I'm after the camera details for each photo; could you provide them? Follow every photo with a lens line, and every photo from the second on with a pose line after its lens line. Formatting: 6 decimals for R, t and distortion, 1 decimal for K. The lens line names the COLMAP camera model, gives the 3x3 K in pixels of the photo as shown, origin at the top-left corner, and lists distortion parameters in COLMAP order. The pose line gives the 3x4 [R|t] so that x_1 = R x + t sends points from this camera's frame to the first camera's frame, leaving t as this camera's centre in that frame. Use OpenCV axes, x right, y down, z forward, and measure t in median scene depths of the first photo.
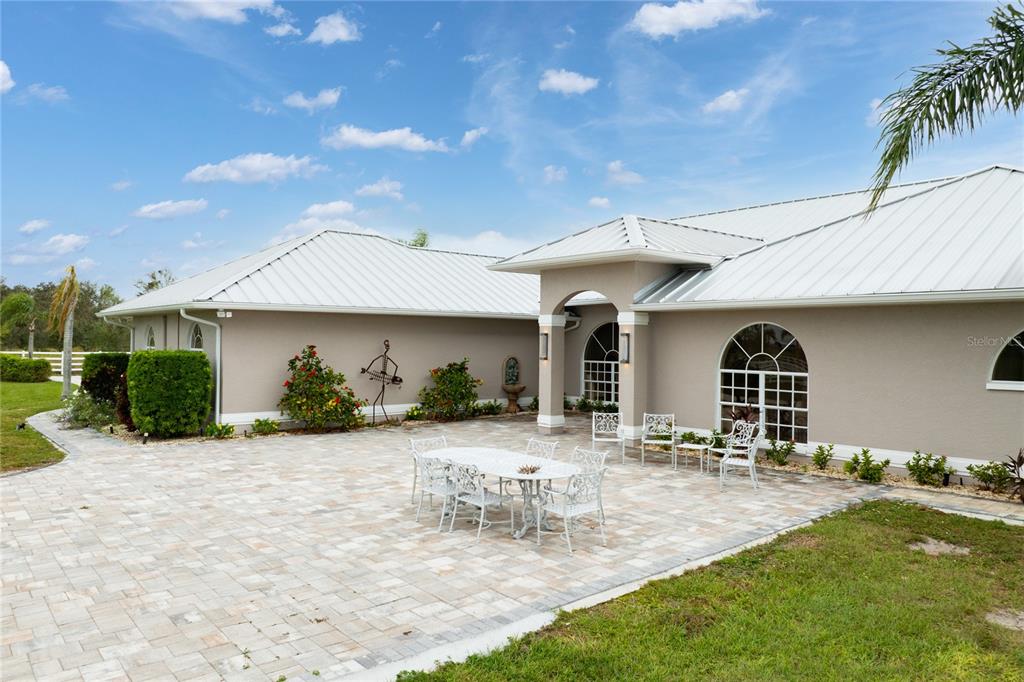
lens RADIAL K [[718.6, 0, 517.3], [0, 718.6, 335.2], [0, 0, 1]] dist [-0.023564, -0.030112]
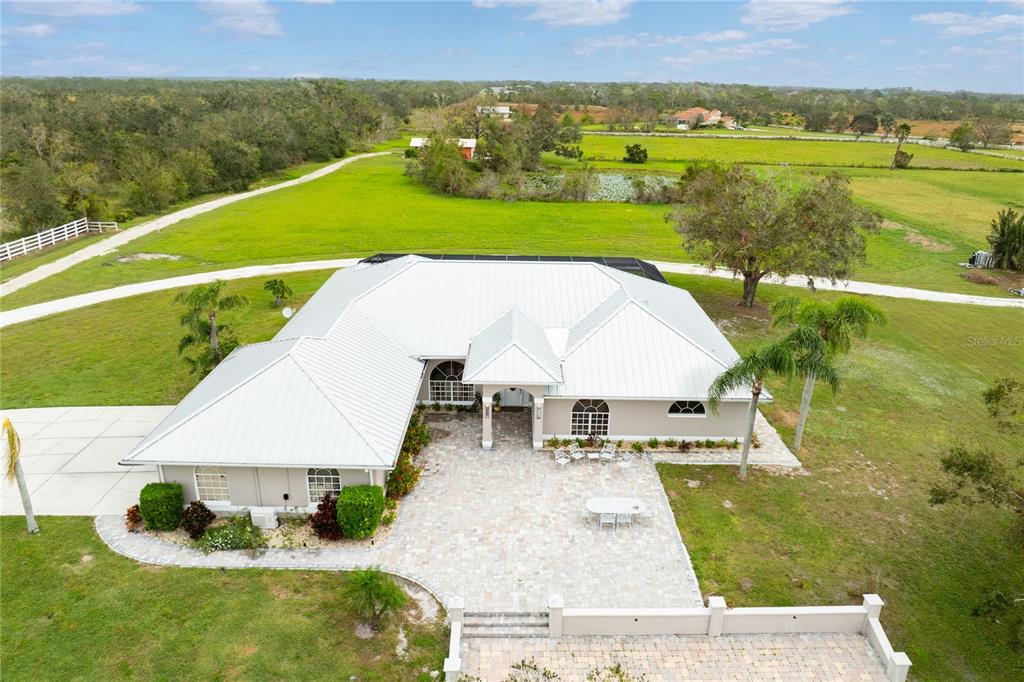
lens RADIAL K [[718.6, 0, 517.3], [0, 718.6, 335.2], [0, 0, 1]] dist [-0.023564, -0.030112]
pose [[0.649225, -0.255645, 0.716346, -1.586641], [-0.014700, 0.937429, 0.347866, -1.086817], [-0.760454, -0.236374, 0.604844, -0.307848]]
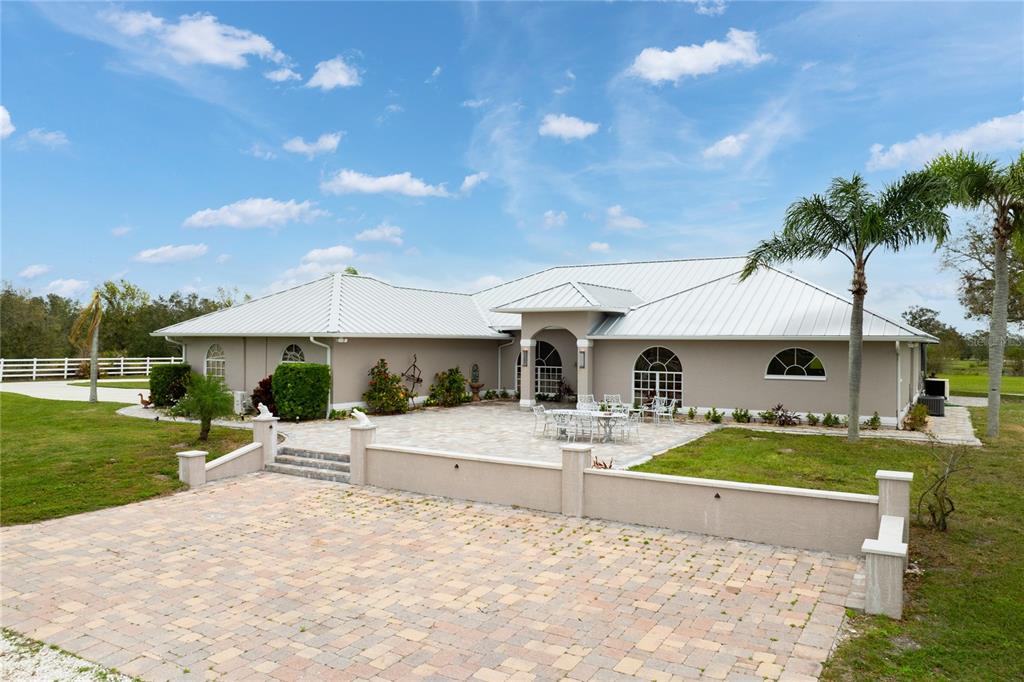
lens RADIAL K [[718.6, 0, 517.3], [0, 718.6, 335.2], [0, 0, 1]] dist [-0.023564, -0.030112]
pose [[0.953097, 0.000796, 0.302664, -0.579385], [-0.000904, 1.000000, 0.000219, -0.045857], [-0.302664, -0.000482, 0.953097, -0.696411]]
